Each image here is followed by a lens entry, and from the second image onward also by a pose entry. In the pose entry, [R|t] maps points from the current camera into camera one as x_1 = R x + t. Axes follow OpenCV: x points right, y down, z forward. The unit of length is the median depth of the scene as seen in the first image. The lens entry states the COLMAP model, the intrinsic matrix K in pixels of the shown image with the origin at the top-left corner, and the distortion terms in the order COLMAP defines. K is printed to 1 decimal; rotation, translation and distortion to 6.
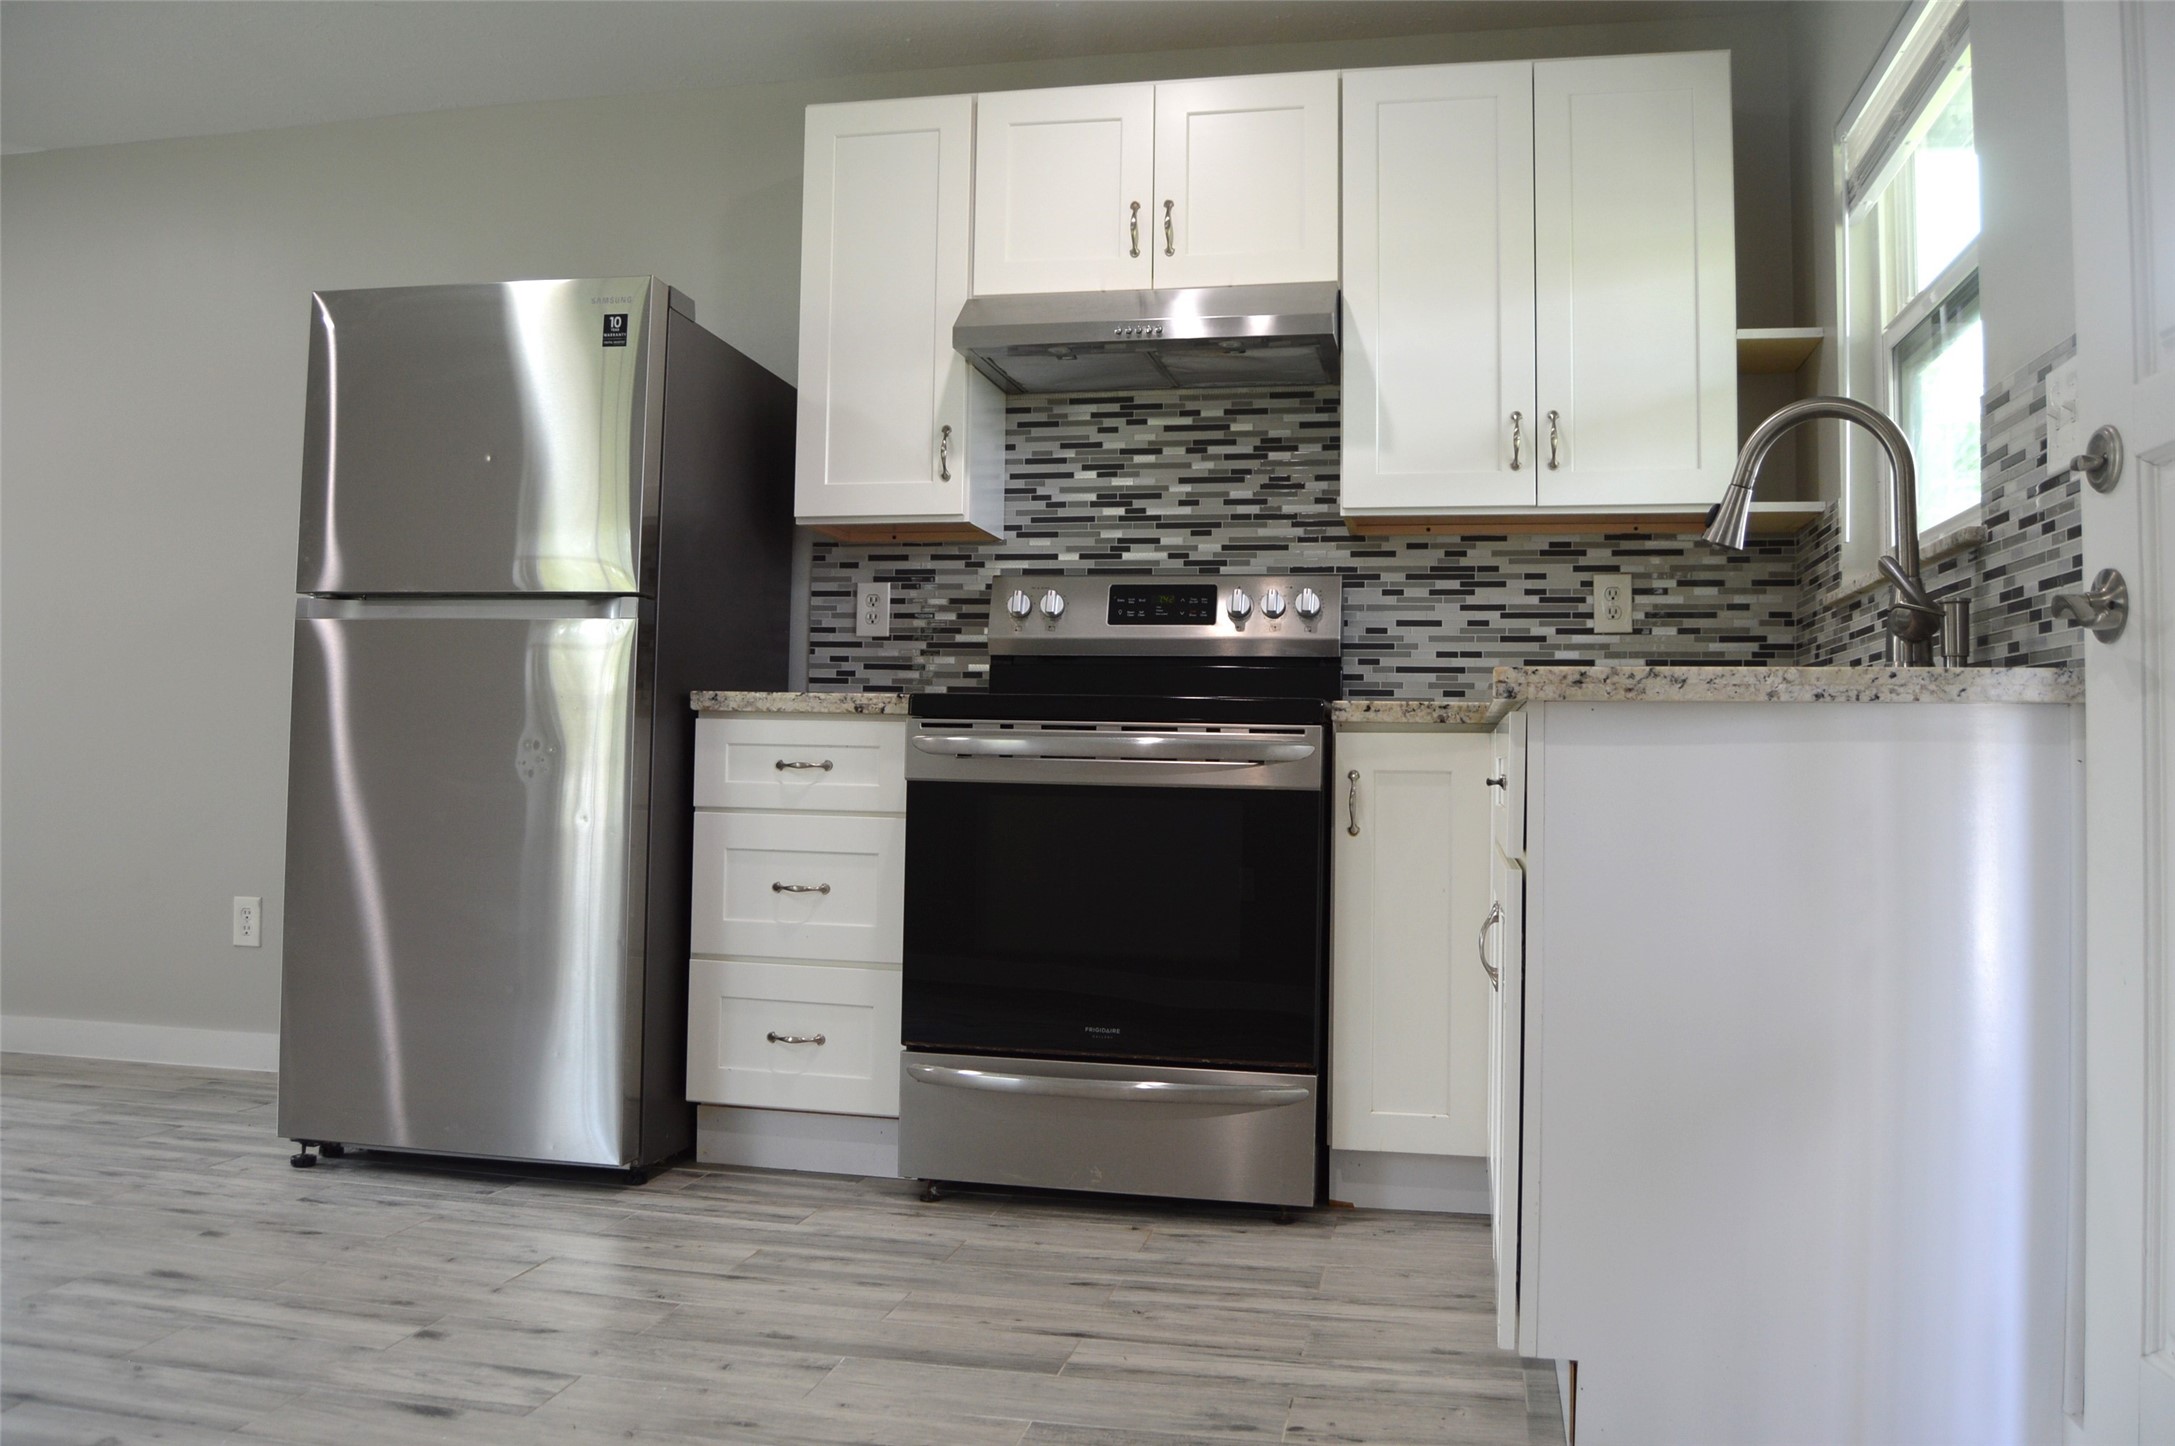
lens RADIAL K [[1755.2, 0, 1087.5], [0, 1755.2, 723.0], [0, 0, 1]] dist [-0.128191, 0.061290]
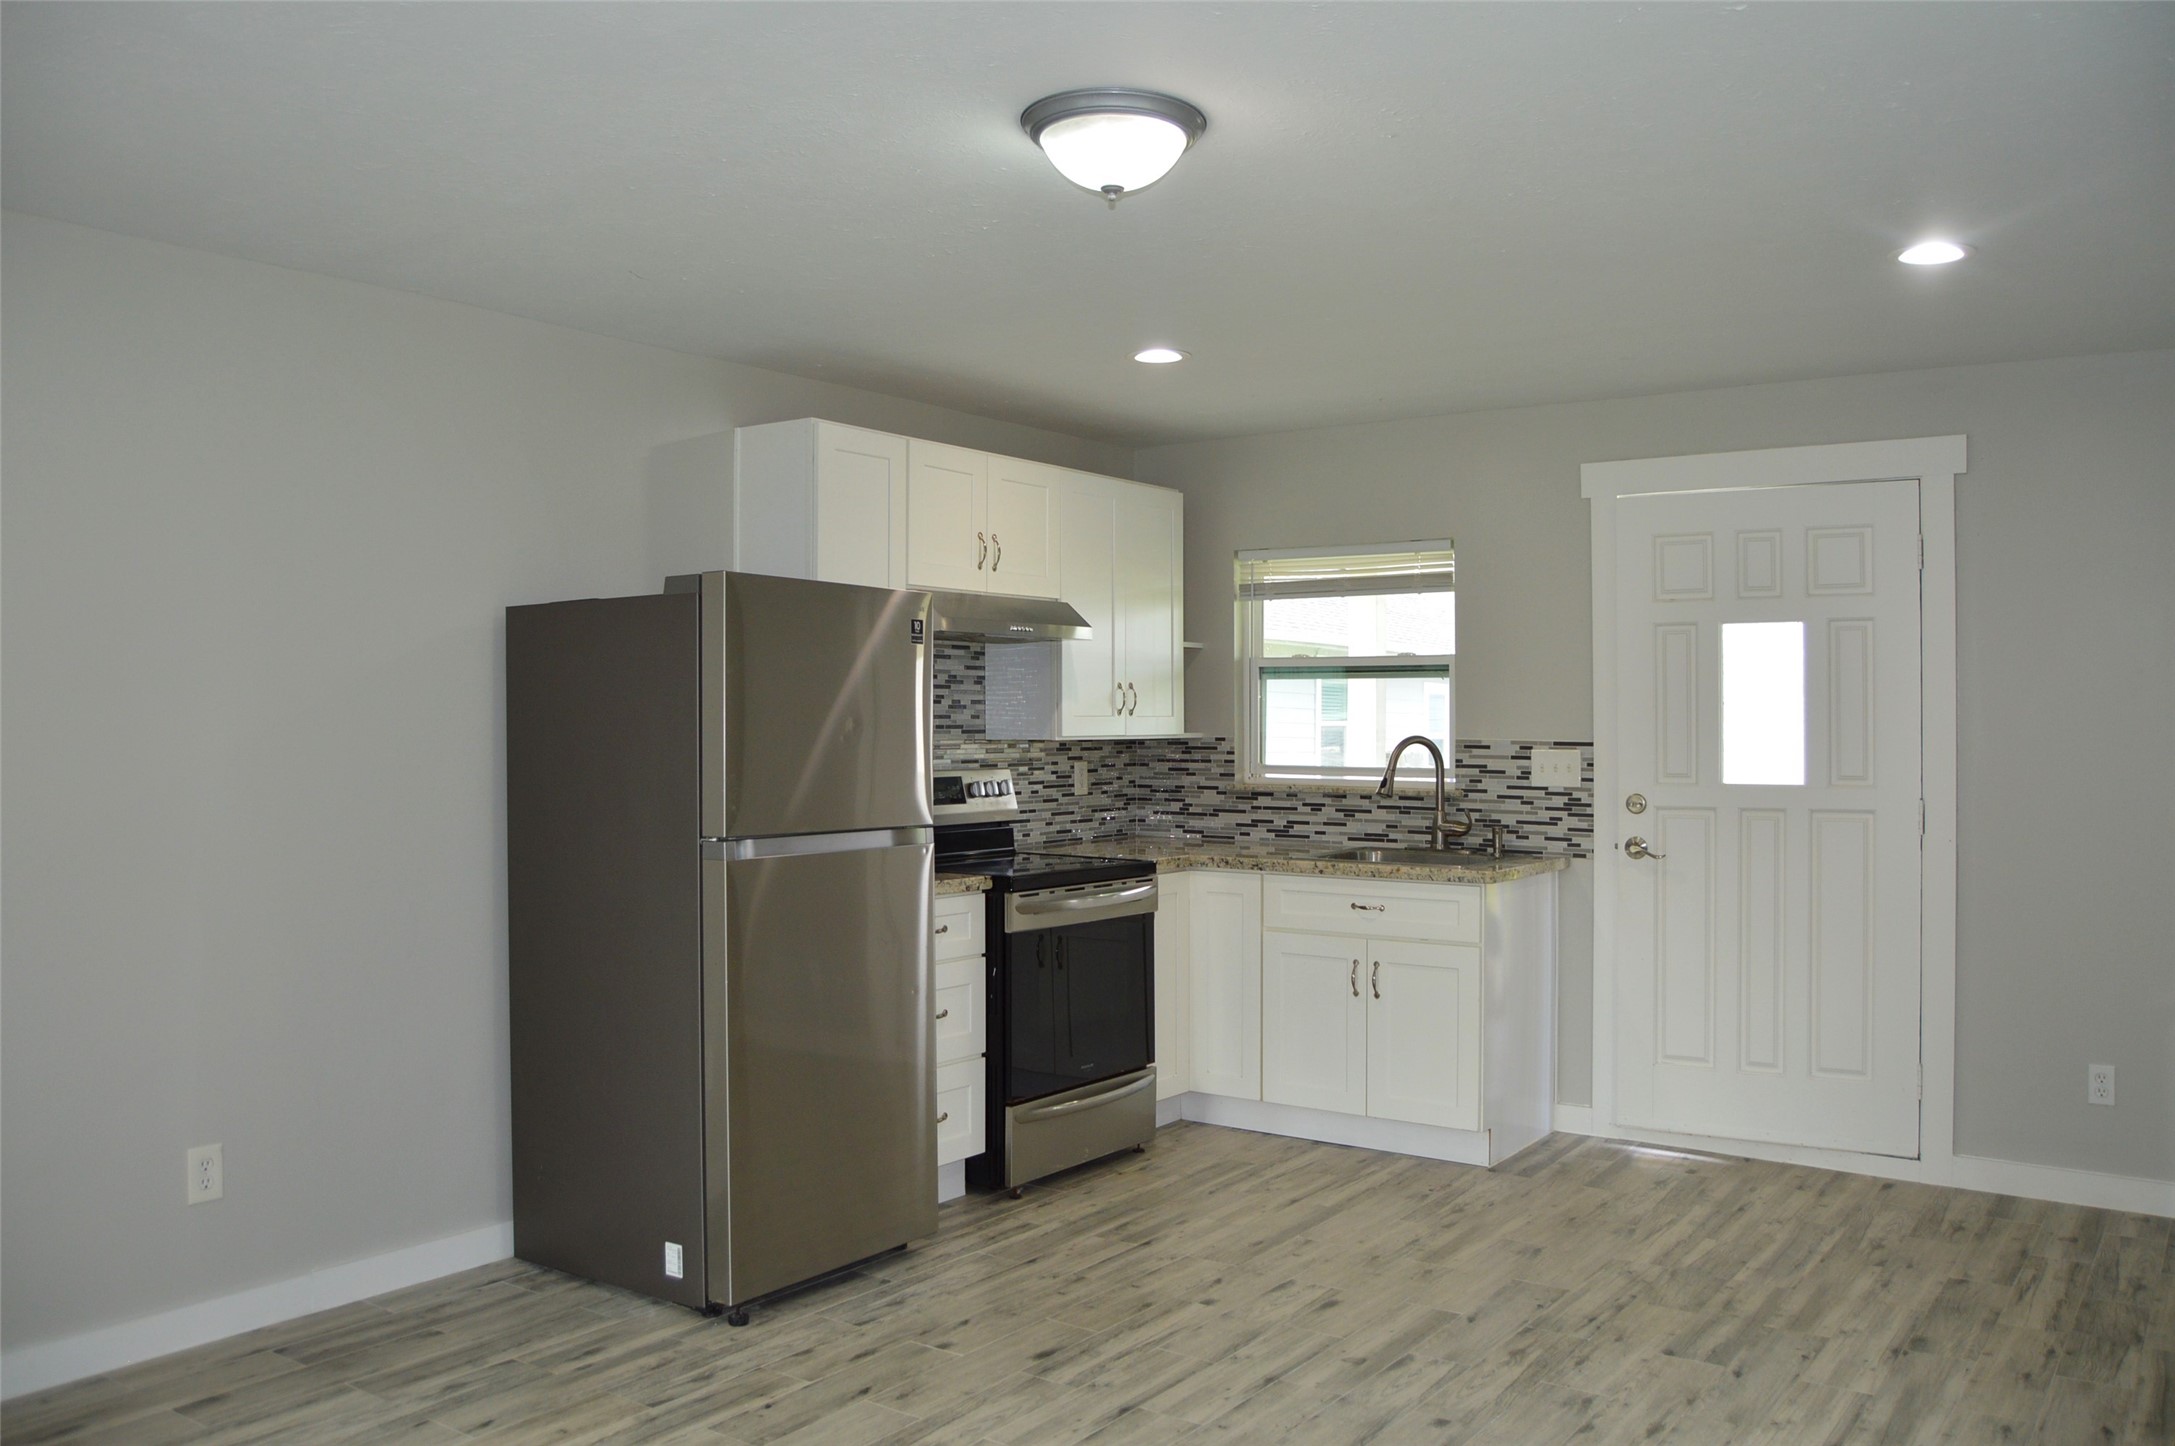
lens RADIAL K [[1755.2, 0, 1087.5], [0, 1755.2, 723.0], [0, 0, 1]] dist [-0.128191, 0.061290]
pose [[0.396909, -0.019785, 0.917645, -1.309288], [-0.018869, 0.999380, 0.029709, -0.176187], [-0.917664, -0.029107, 0.396290, 0.294245]]
